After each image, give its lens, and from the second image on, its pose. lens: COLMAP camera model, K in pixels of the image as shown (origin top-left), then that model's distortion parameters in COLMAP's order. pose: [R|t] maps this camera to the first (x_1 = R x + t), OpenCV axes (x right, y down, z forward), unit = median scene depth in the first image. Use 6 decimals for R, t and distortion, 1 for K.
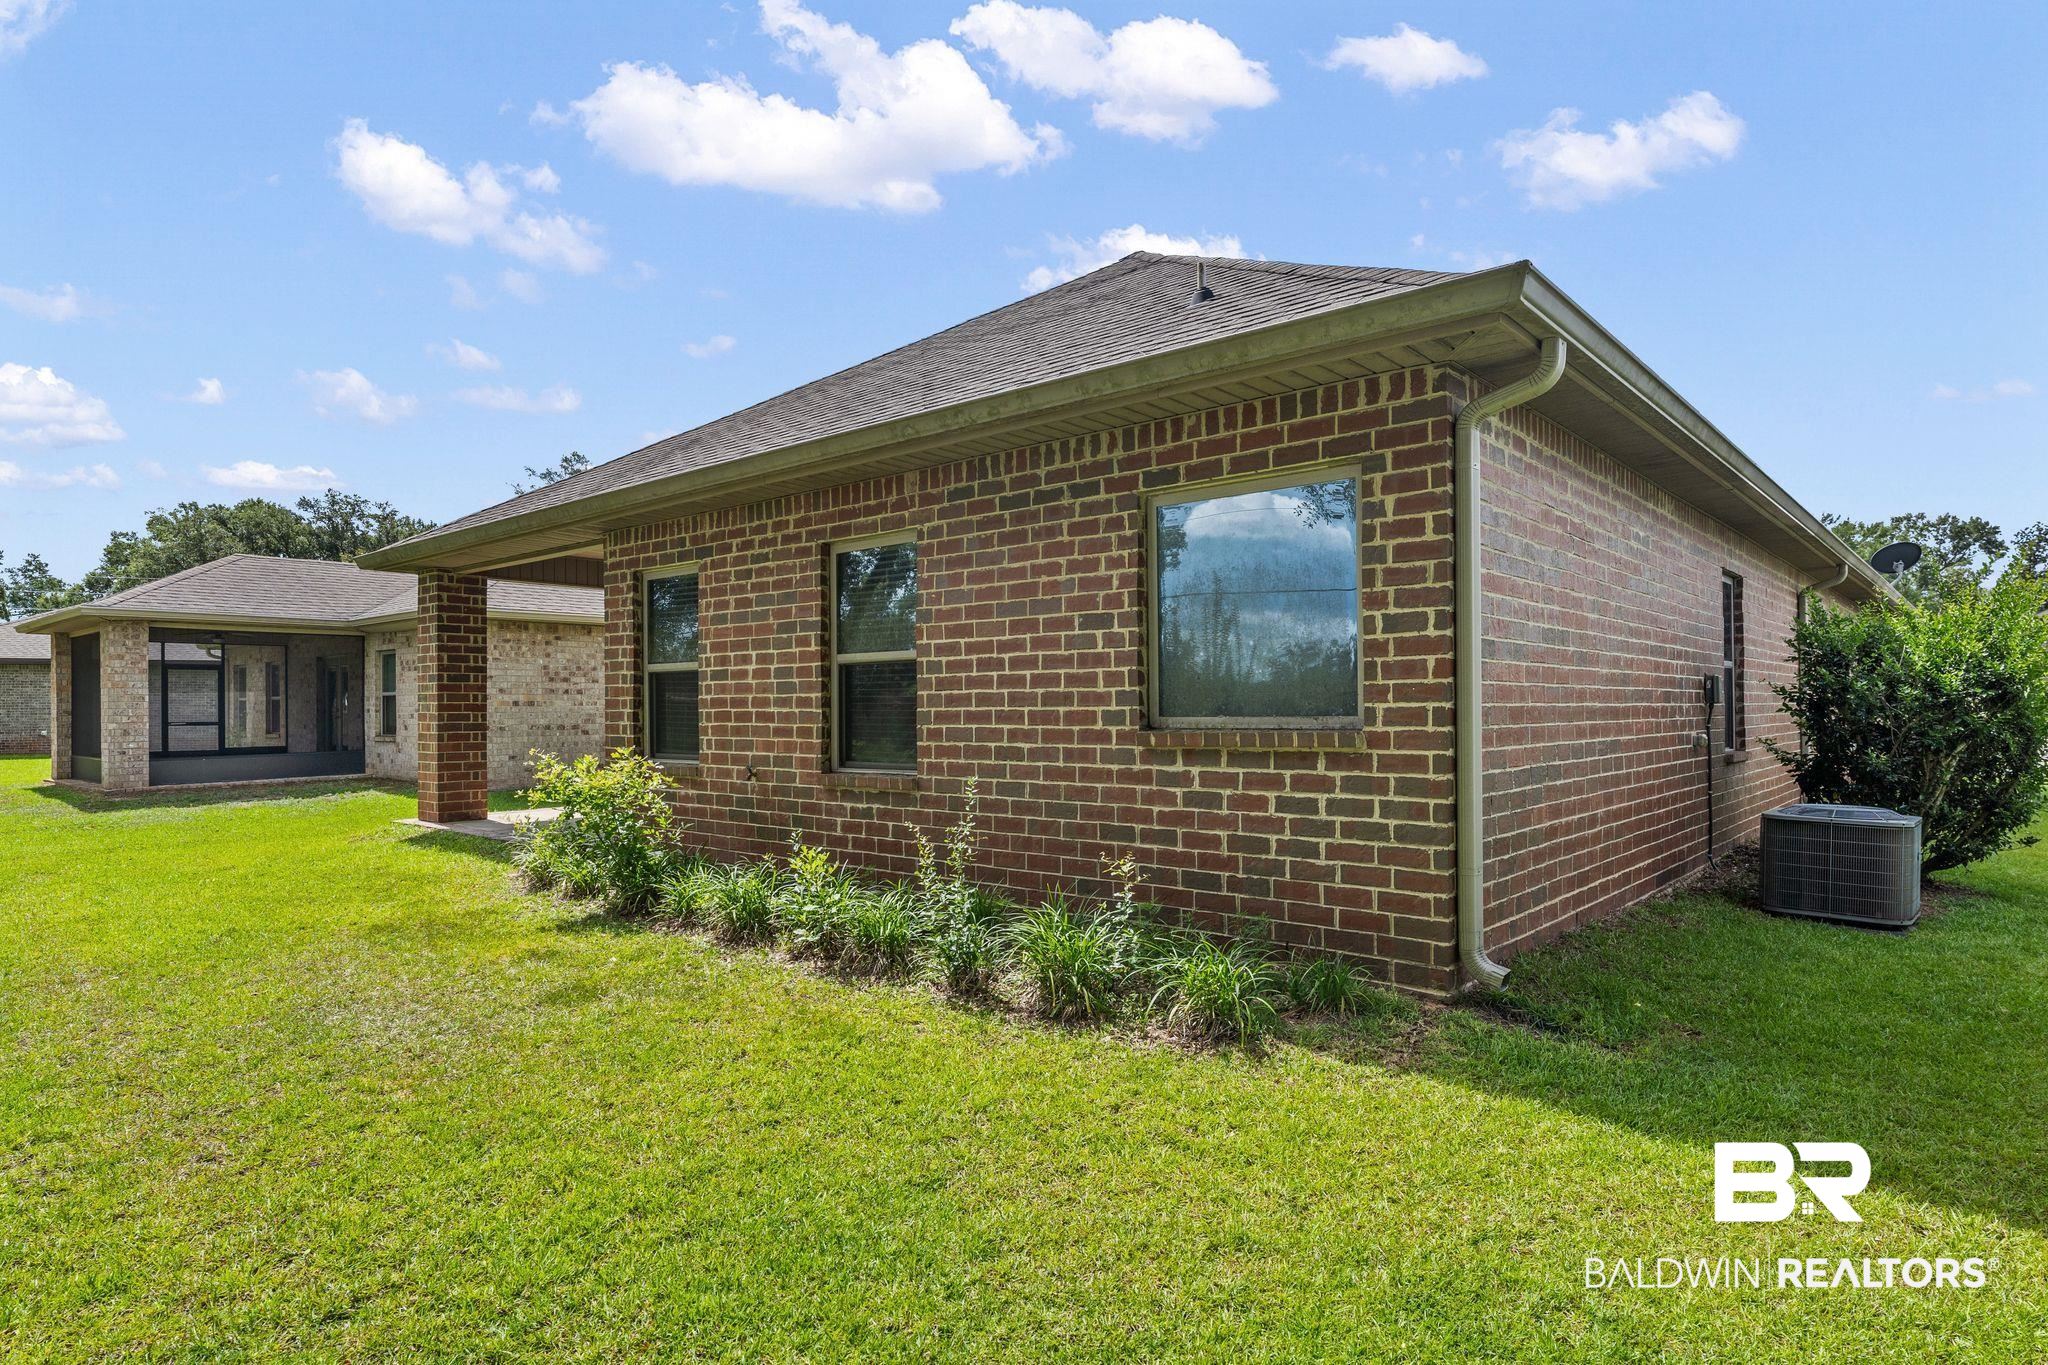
lens RADIAL K [[1162.1, 0, 1022.6], [0, 1162.1, 689.0], [0, 0, 1]] dist [0.001654, 0.000126]
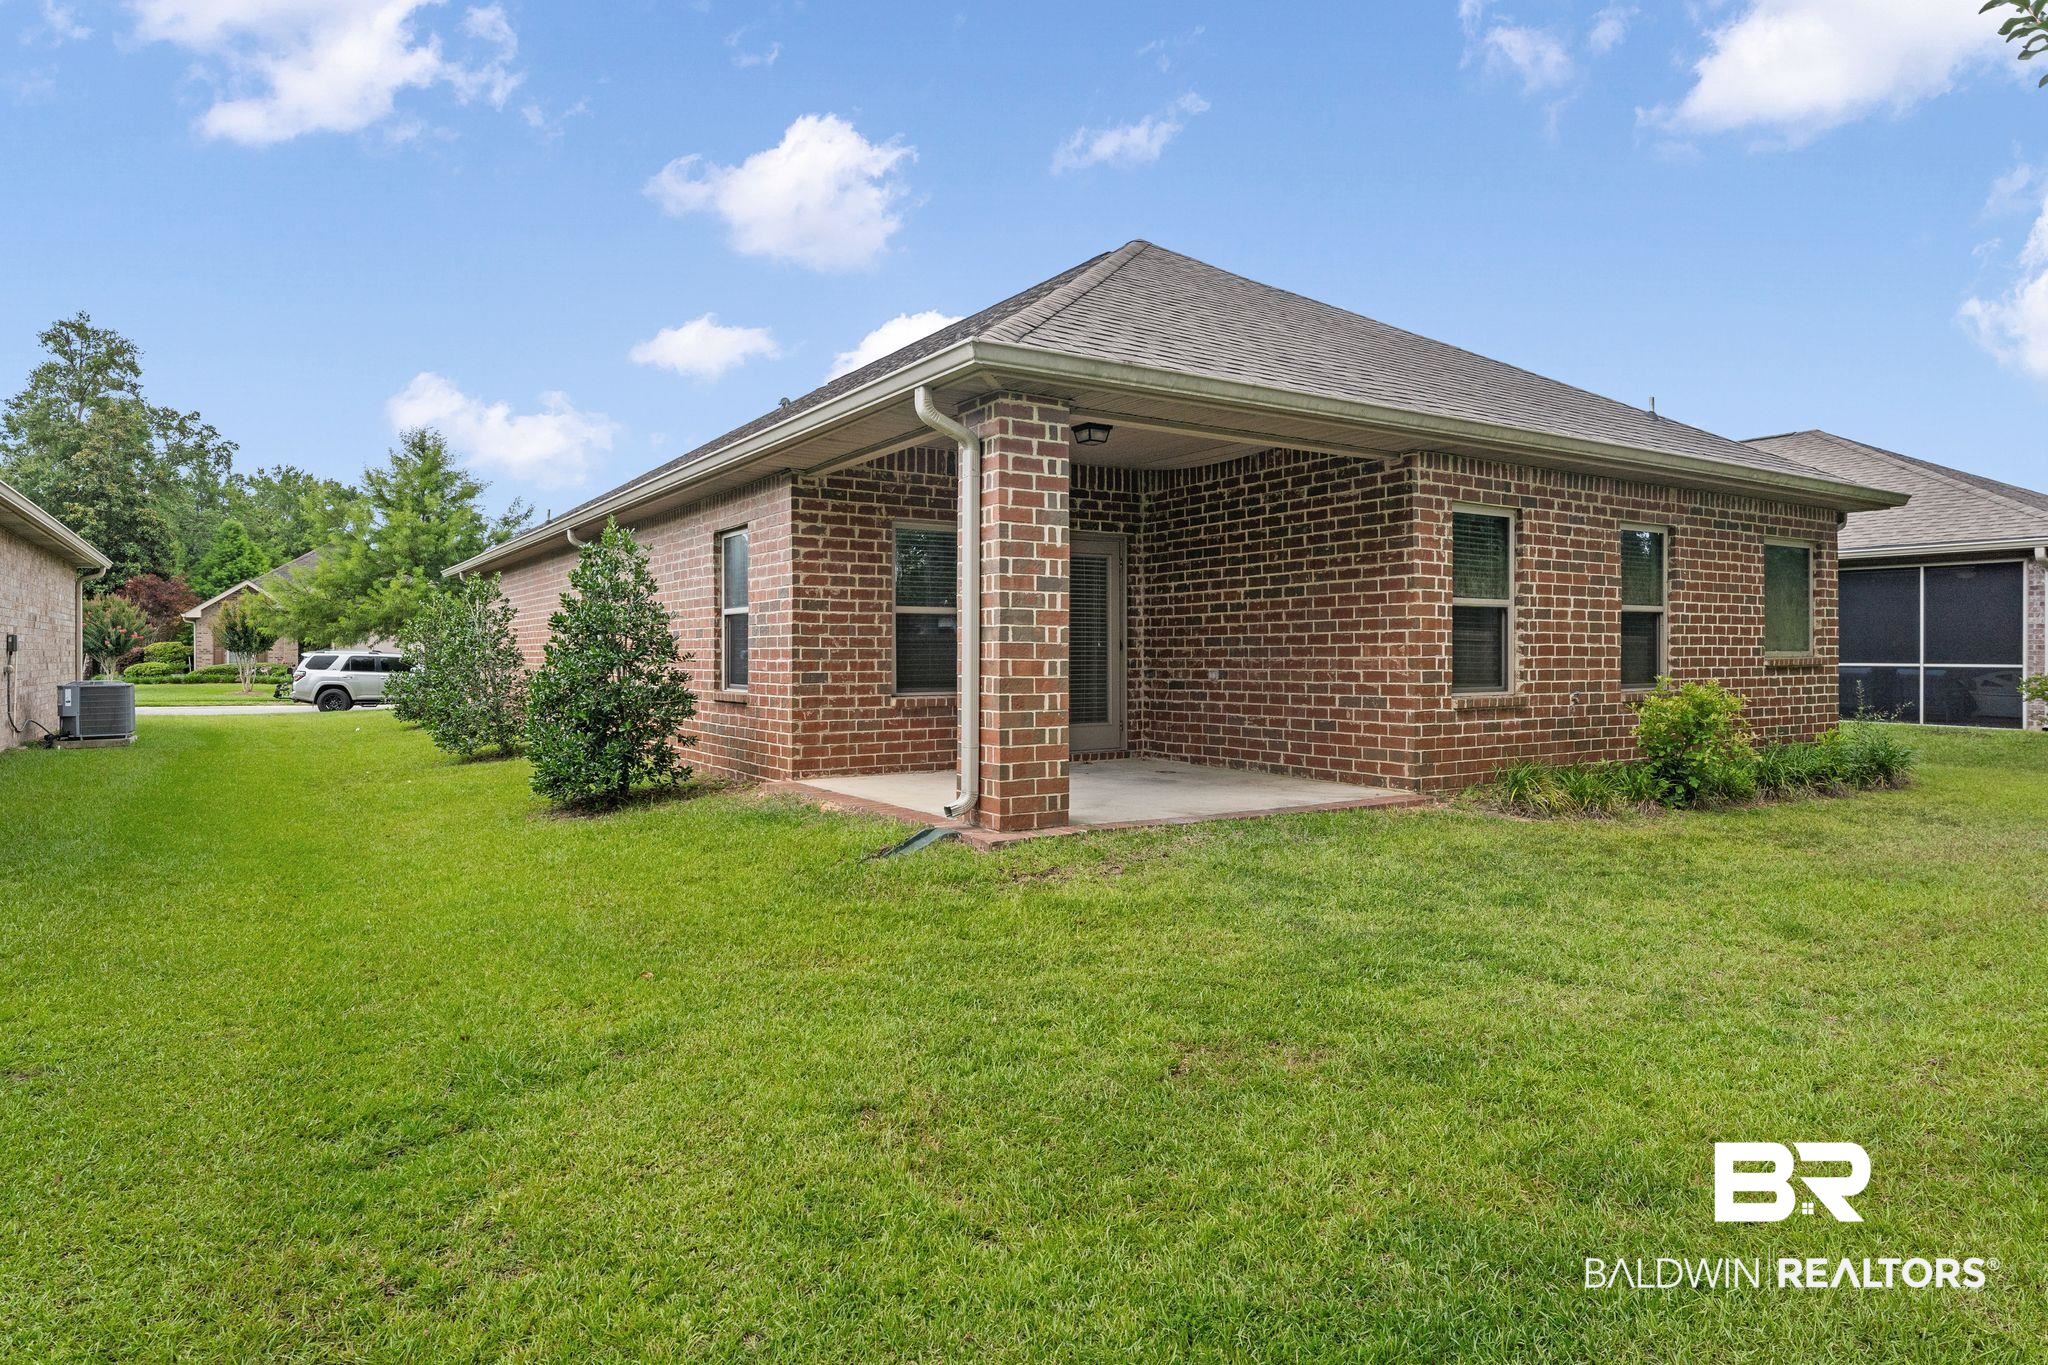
lens RADIAL K [[1162.1, 0, 1021.3], [0, 1162.1, 678.3], [0, 0, 1]] dist [0.001654, 0.000126]
pose [[0.271129, -0.000169, 0.962543, -1.530760], [-0.005830, 0.999981, 0.001818, 0.053012], [-0.962525, -0.006104, 0.271123, 1.212318]]
